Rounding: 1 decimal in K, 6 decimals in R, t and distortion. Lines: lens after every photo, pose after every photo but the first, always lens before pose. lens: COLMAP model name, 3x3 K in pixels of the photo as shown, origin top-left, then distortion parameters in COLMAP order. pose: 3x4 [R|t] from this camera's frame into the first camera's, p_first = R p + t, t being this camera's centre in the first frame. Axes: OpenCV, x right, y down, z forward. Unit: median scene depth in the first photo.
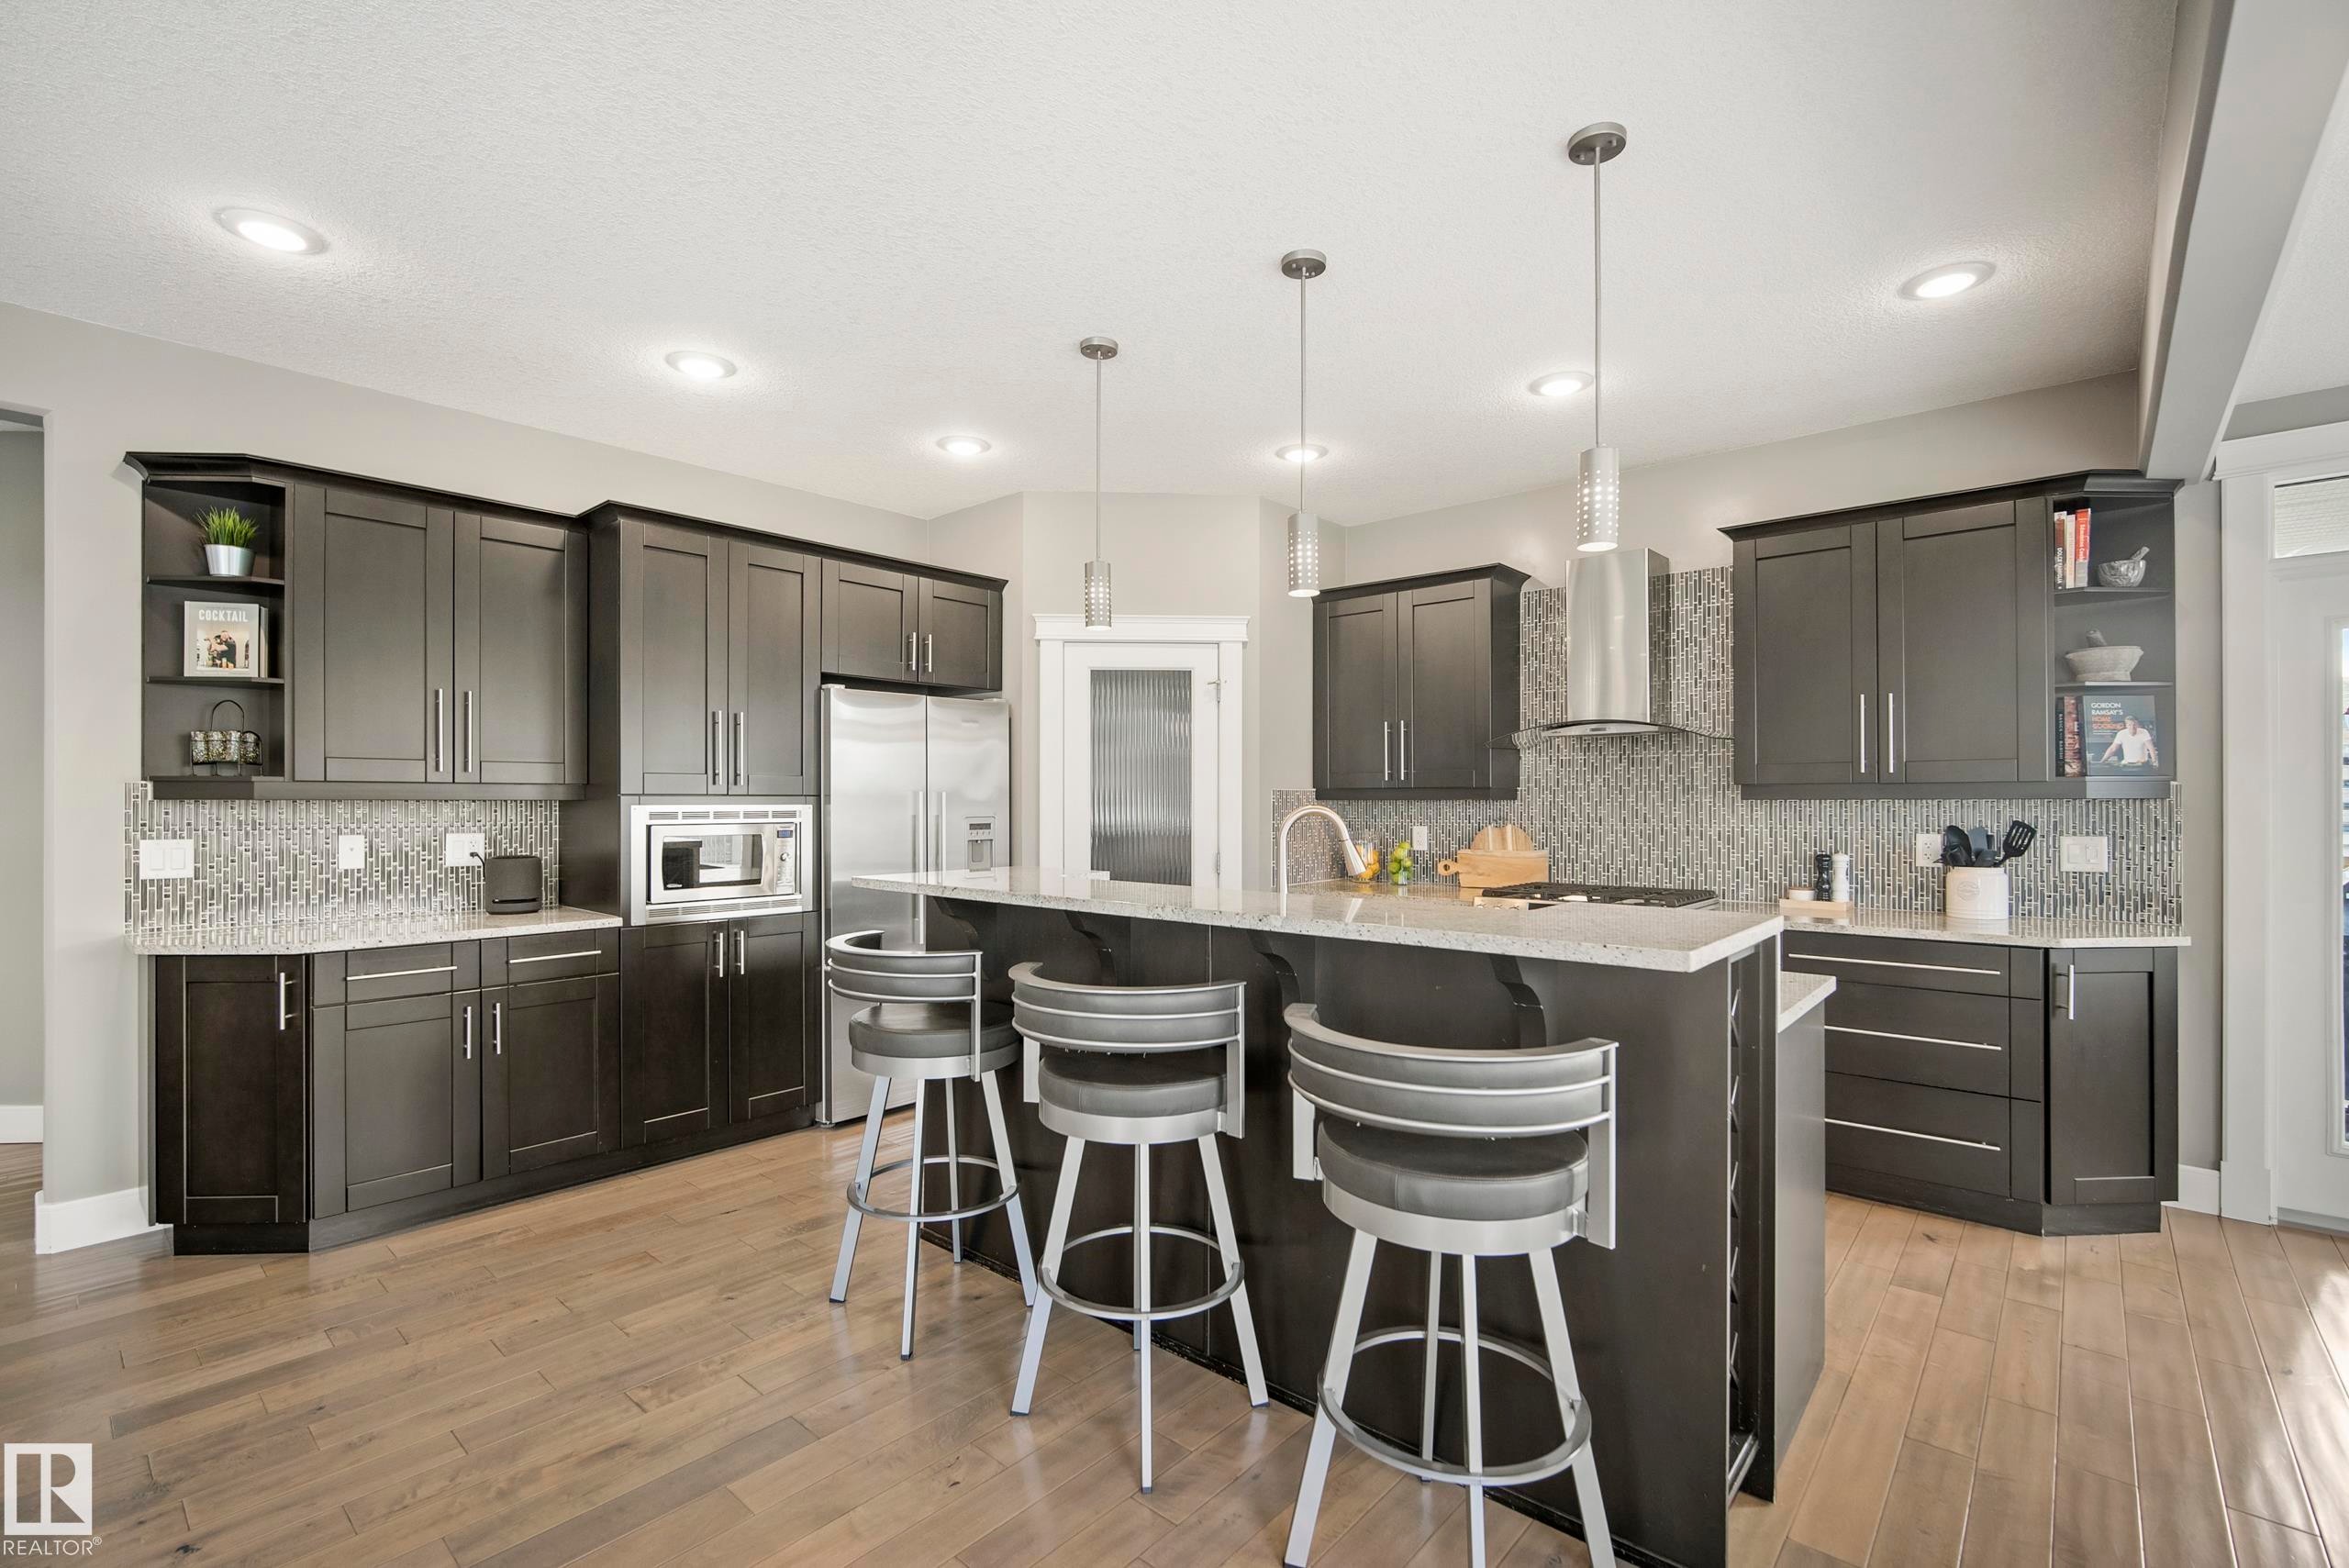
lens RADIAL K [[1039.2, 0, 1173.7], [0, 1039.2, 799.3], [0, 0, 1]] dist [-0.009131, 0.000855]
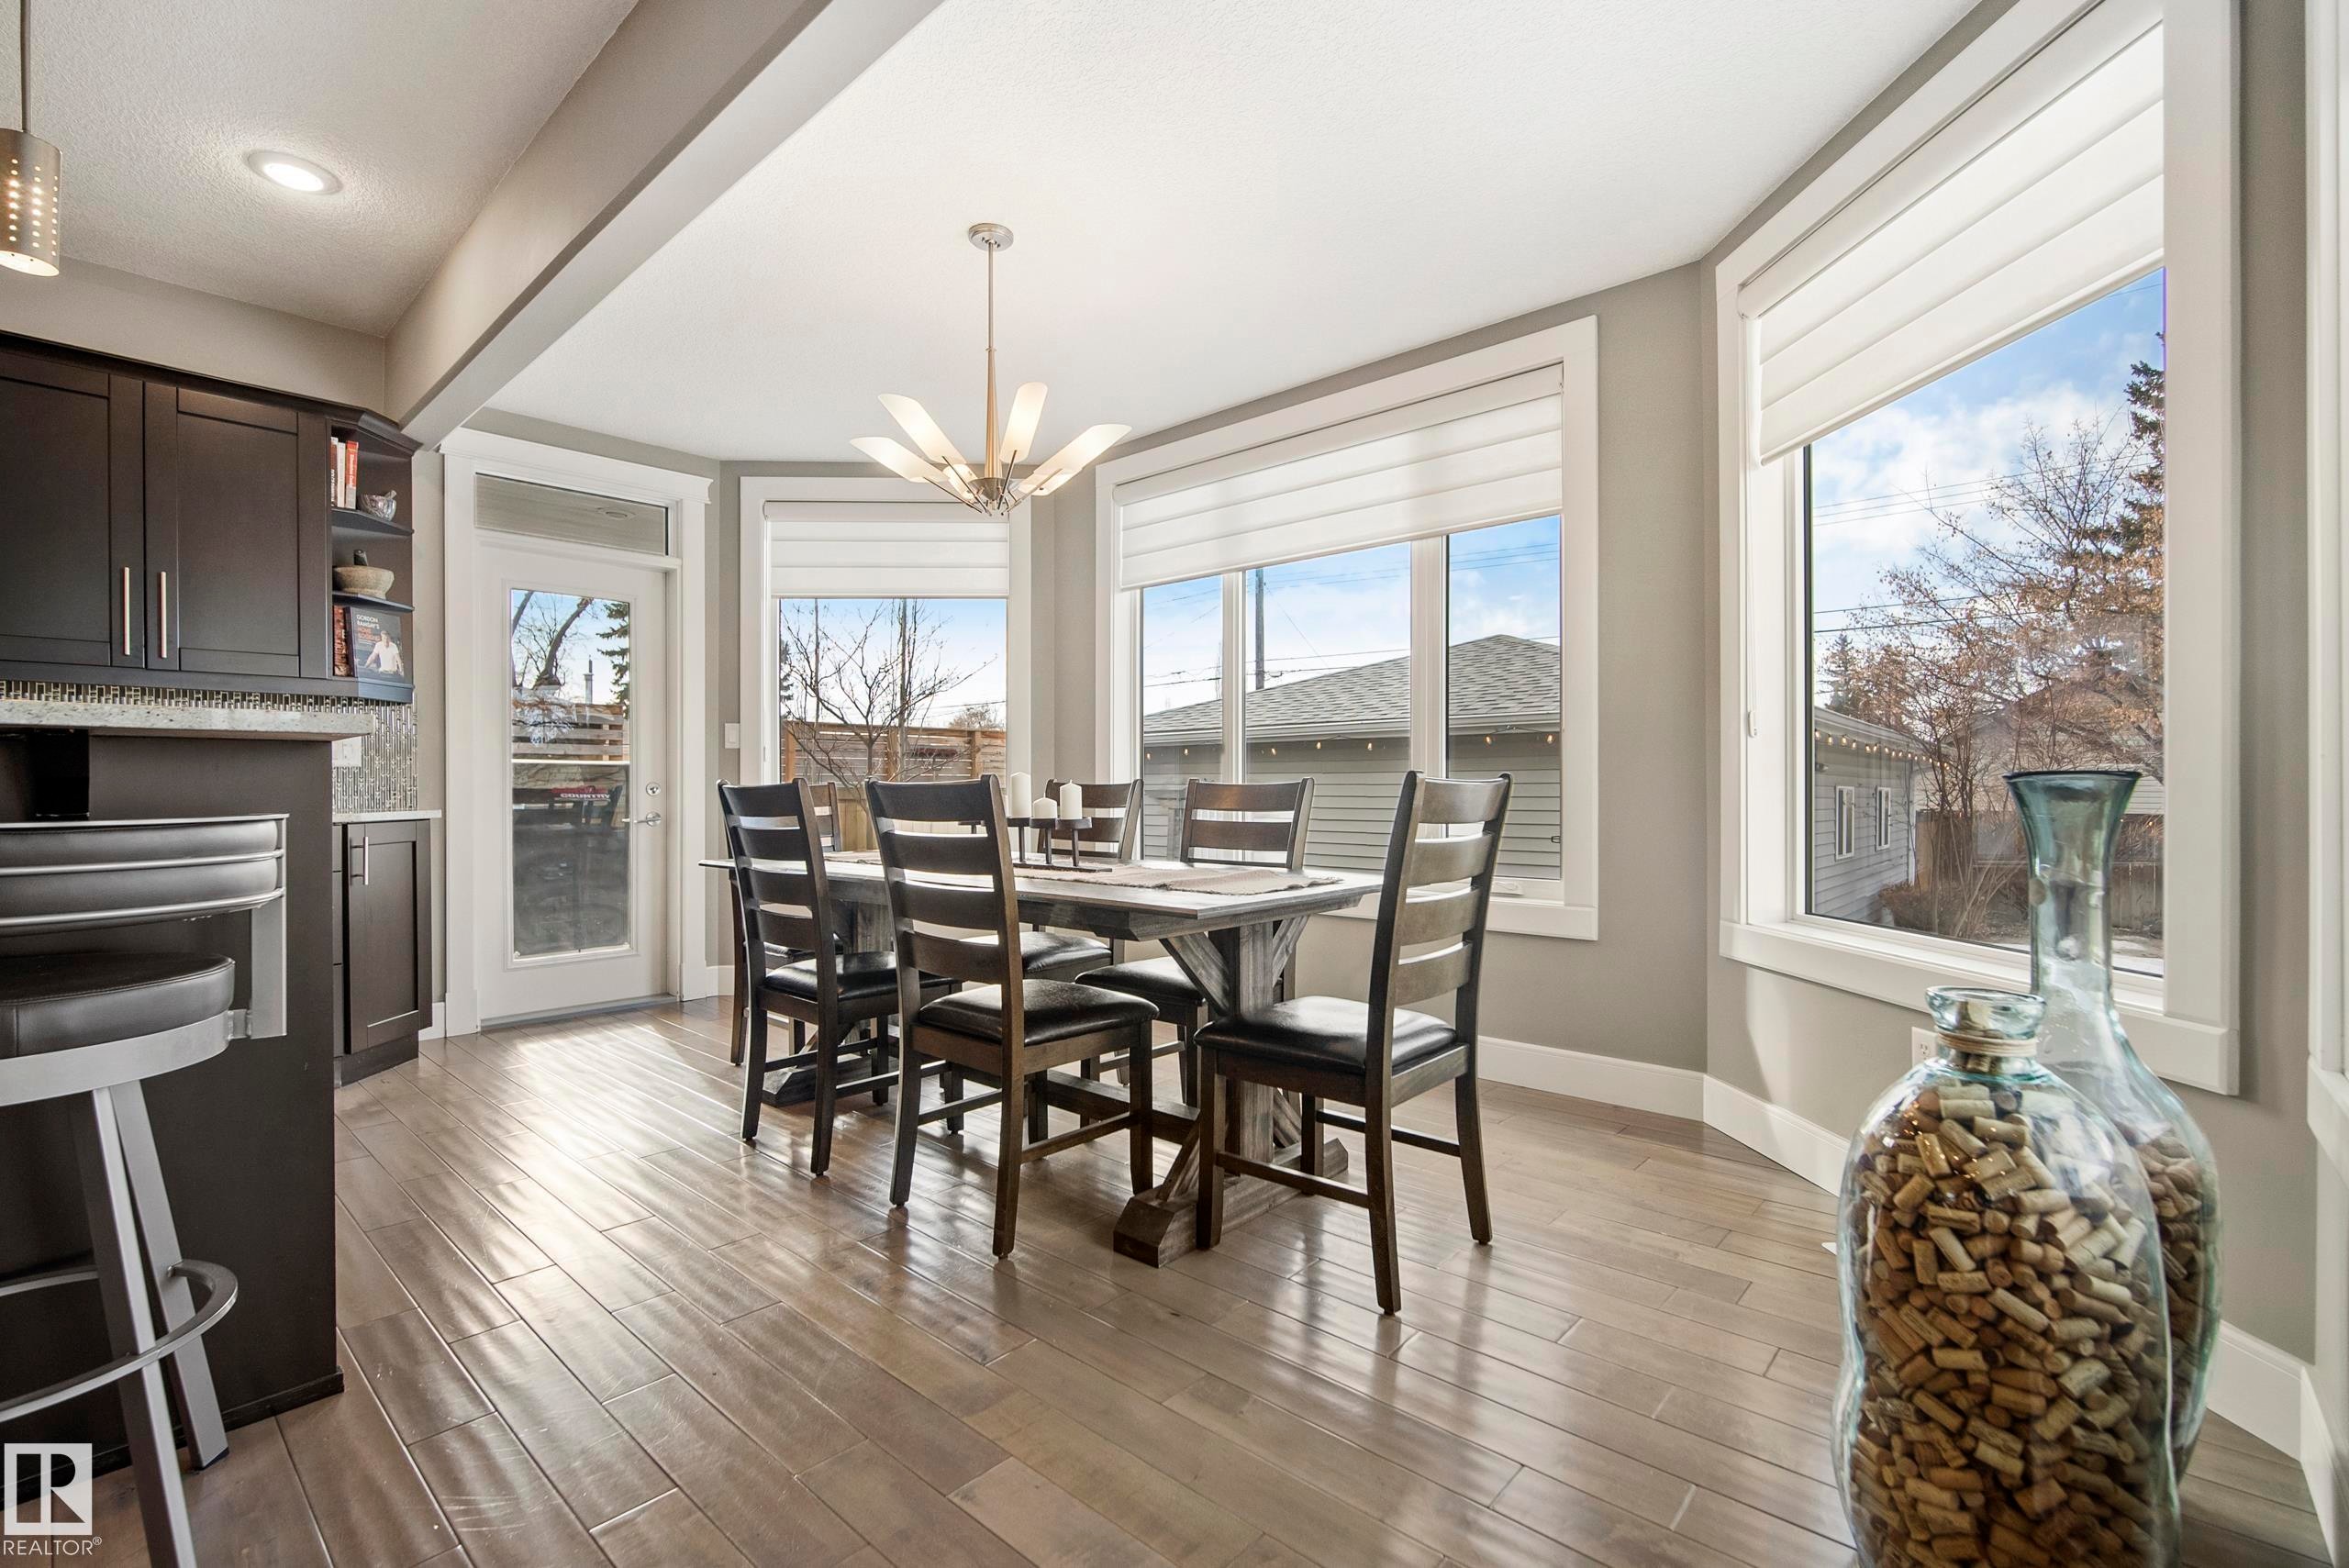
lens RADIAL K [[1039.2, 0, 1173.7], [0, 1039.2, 799.3], [0, 0, 1]] dist [-0.009131, 0.000855]
pose [[0.013908, -0.008634, 0.999866, -0.239312], [0.000004, 0.999963, 0.008635, 0.101474], [-0.999903, -0.000116, 0.013907, 0.086612]]
